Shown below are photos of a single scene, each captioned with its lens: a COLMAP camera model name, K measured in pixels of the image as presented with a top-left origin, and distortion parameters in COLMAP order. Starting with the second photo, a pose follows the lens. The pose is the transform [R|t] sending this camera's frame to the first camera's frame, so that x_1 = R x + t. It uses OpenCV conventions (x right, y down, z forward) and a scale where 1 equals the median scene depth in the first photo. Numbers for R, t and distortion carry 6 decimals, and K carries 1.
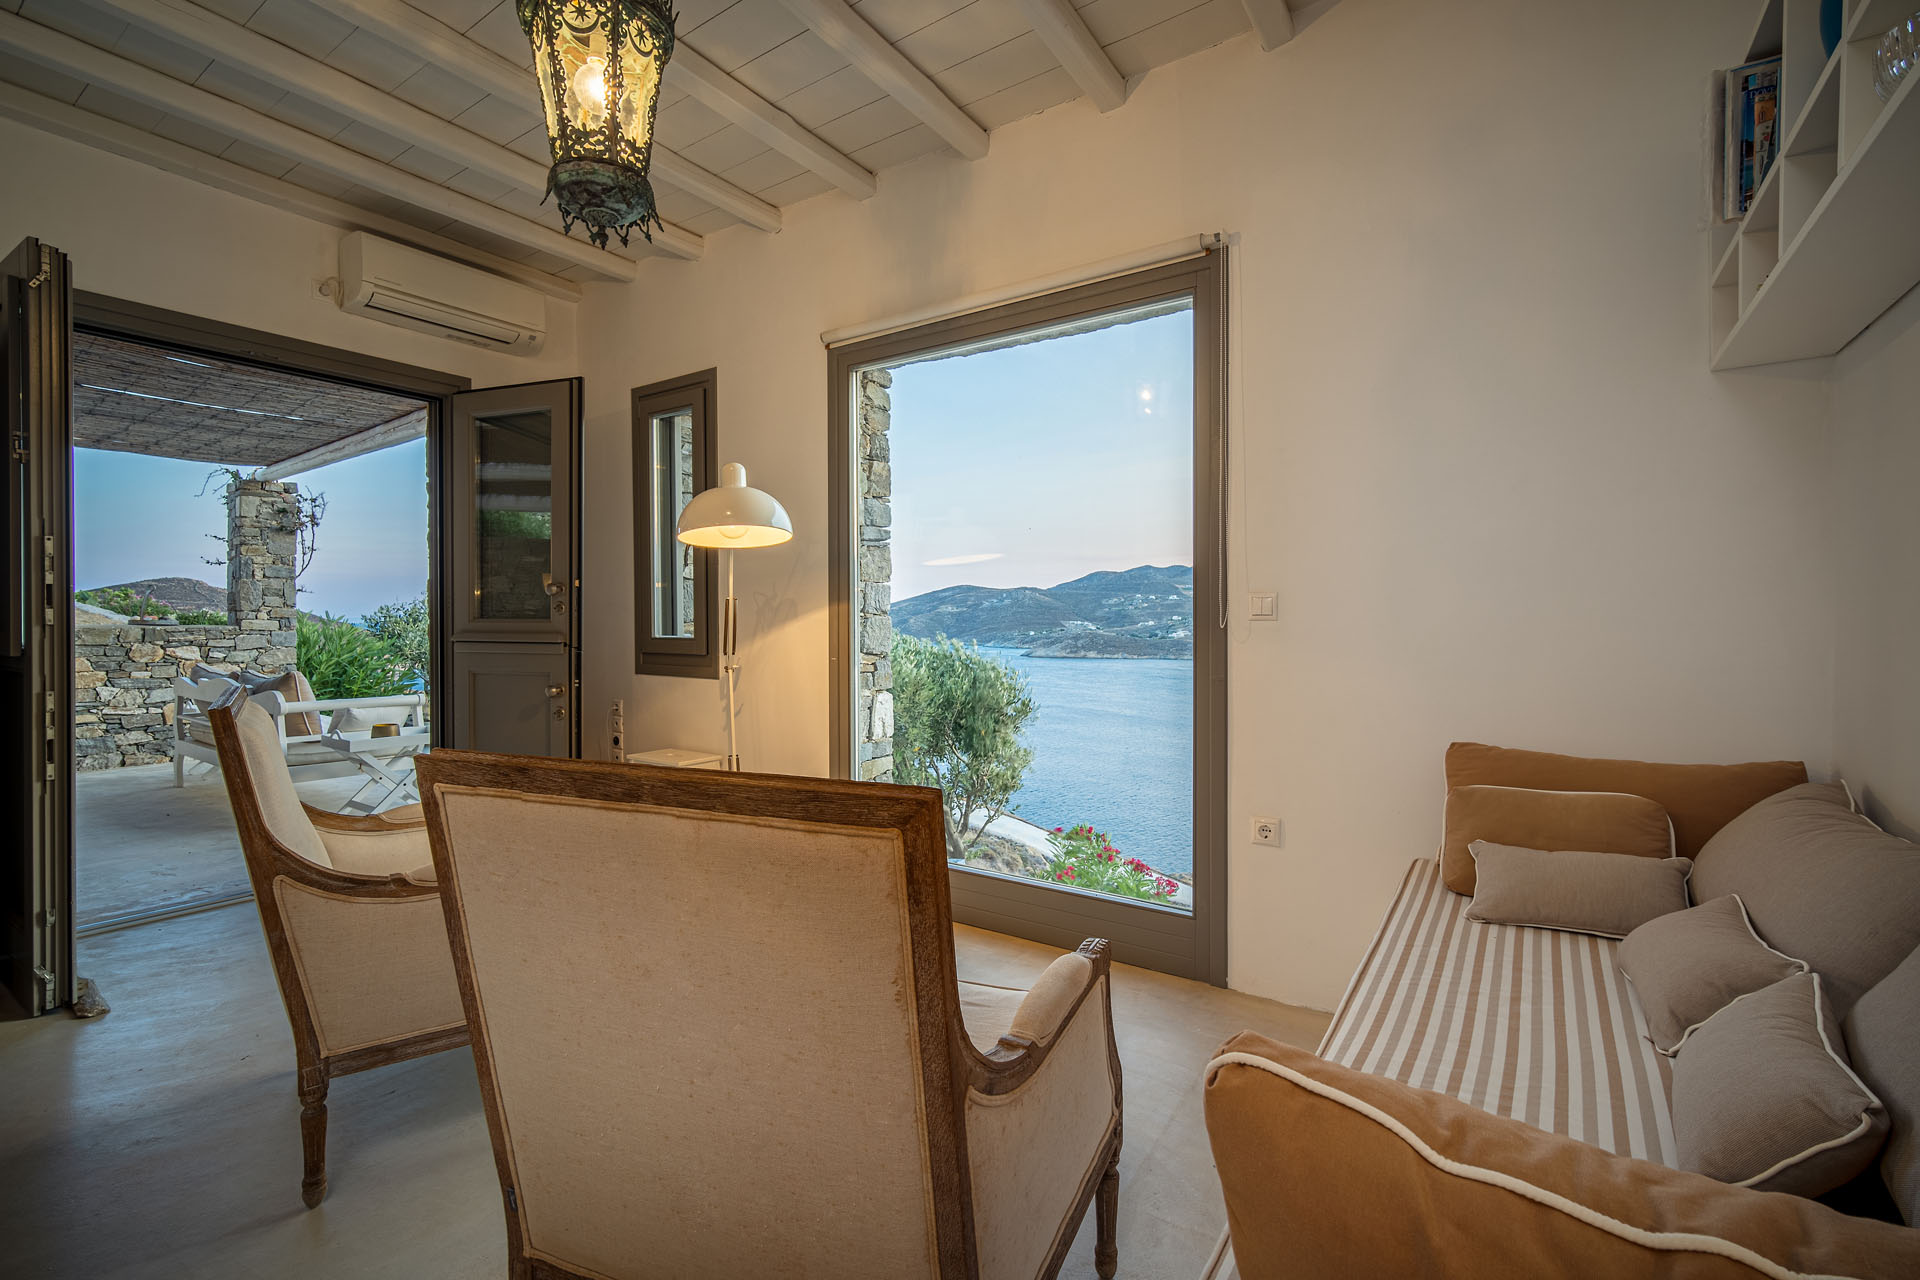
lens RADIAL K [[843.1, 0, 949.2], [0, 843.1, 636.1], [0, 0, 1]] dist [-0.016060, -0.000207]
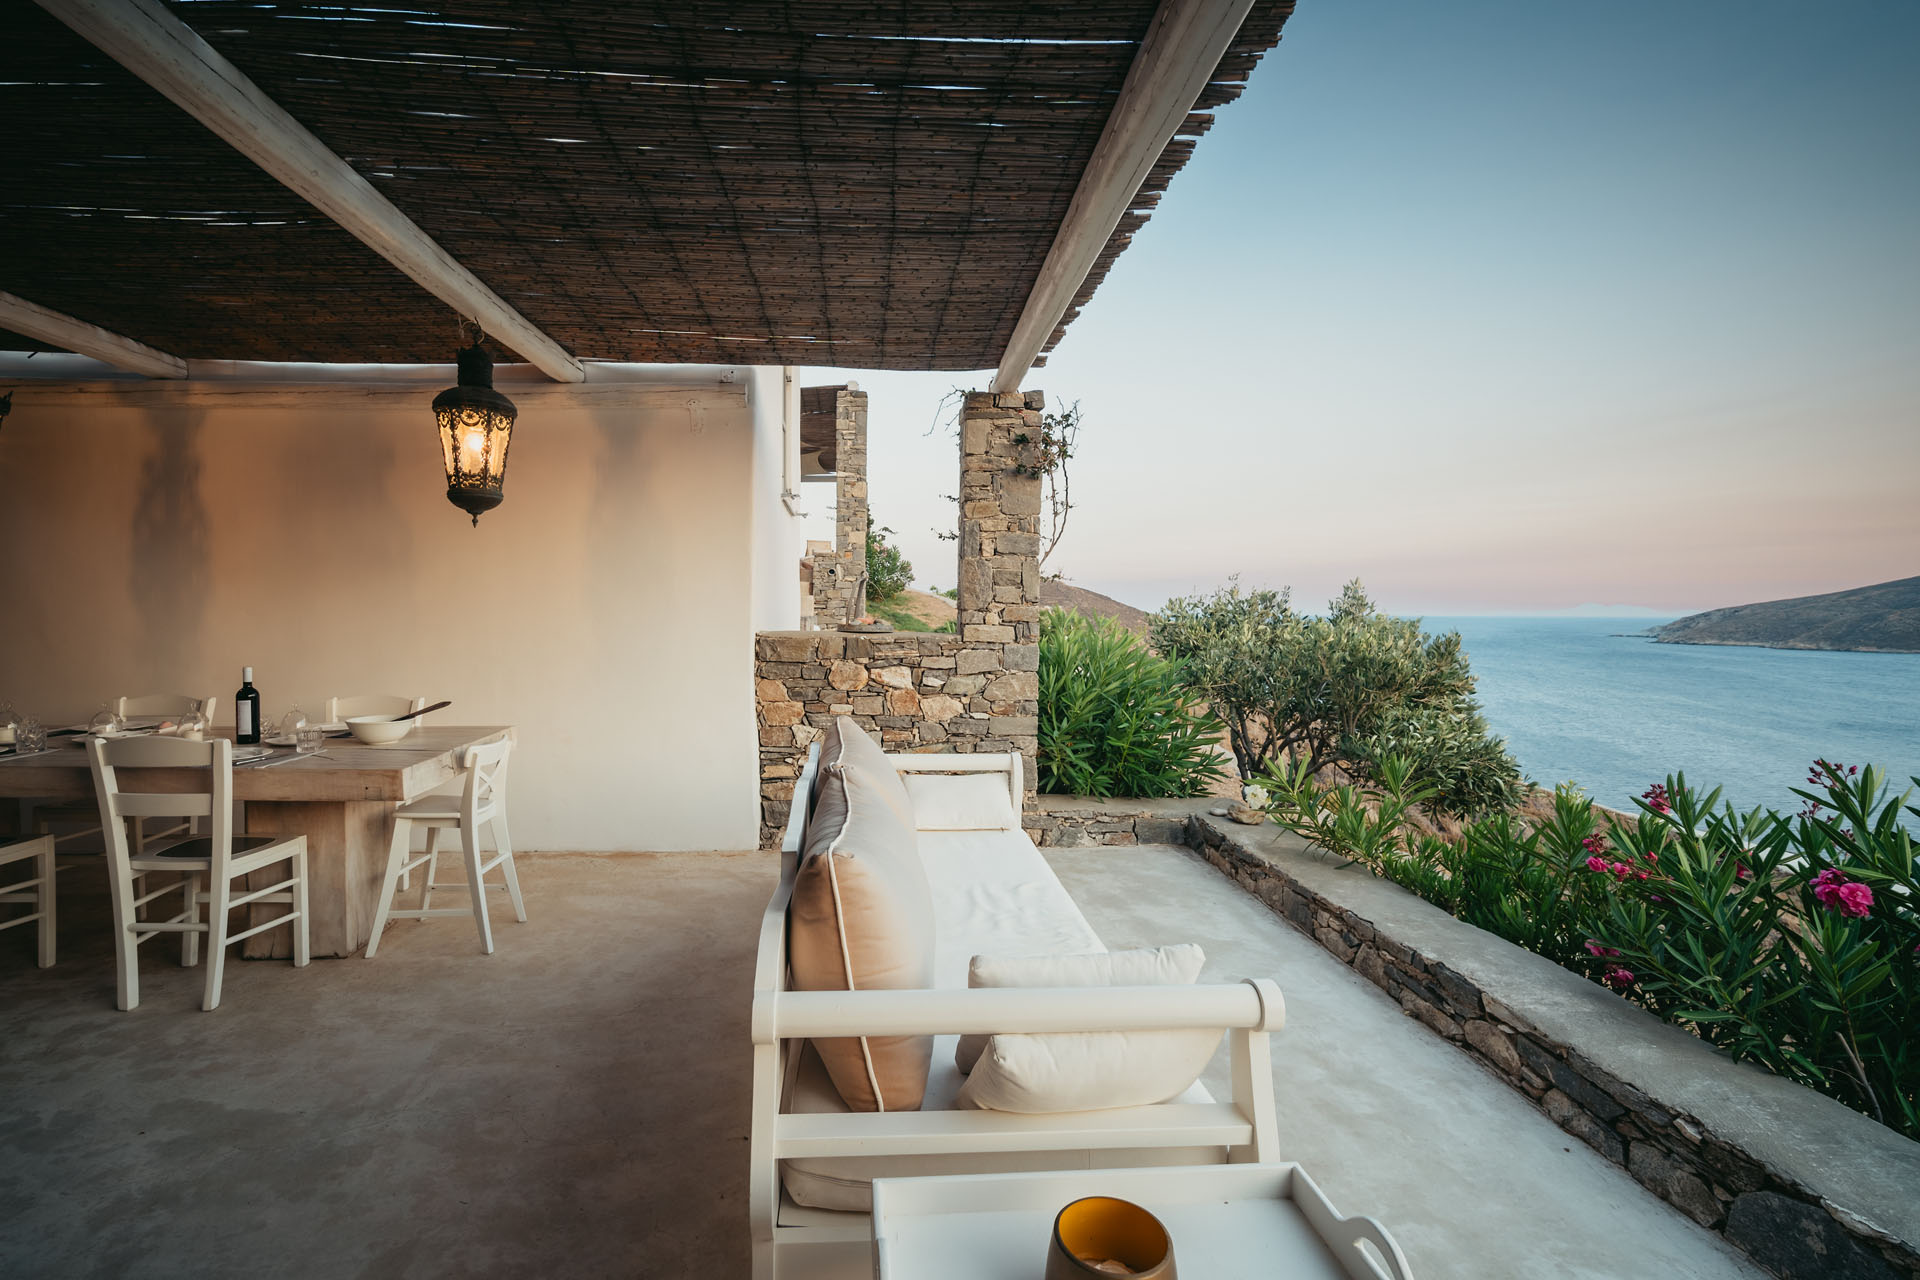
lens RADIAL K [[843.1, 0, 945.2], [0, 843.1, 633.6], [0, 0, 1]] dist [-0.016060, -0.000207]
pose [[0.641613, 0.015172, -0.766879, -0.380742], [-0.013556, 0.999872, 0.008440, -0.017951], [0.766909, 0.004981, 0.641737, 0.585401]]
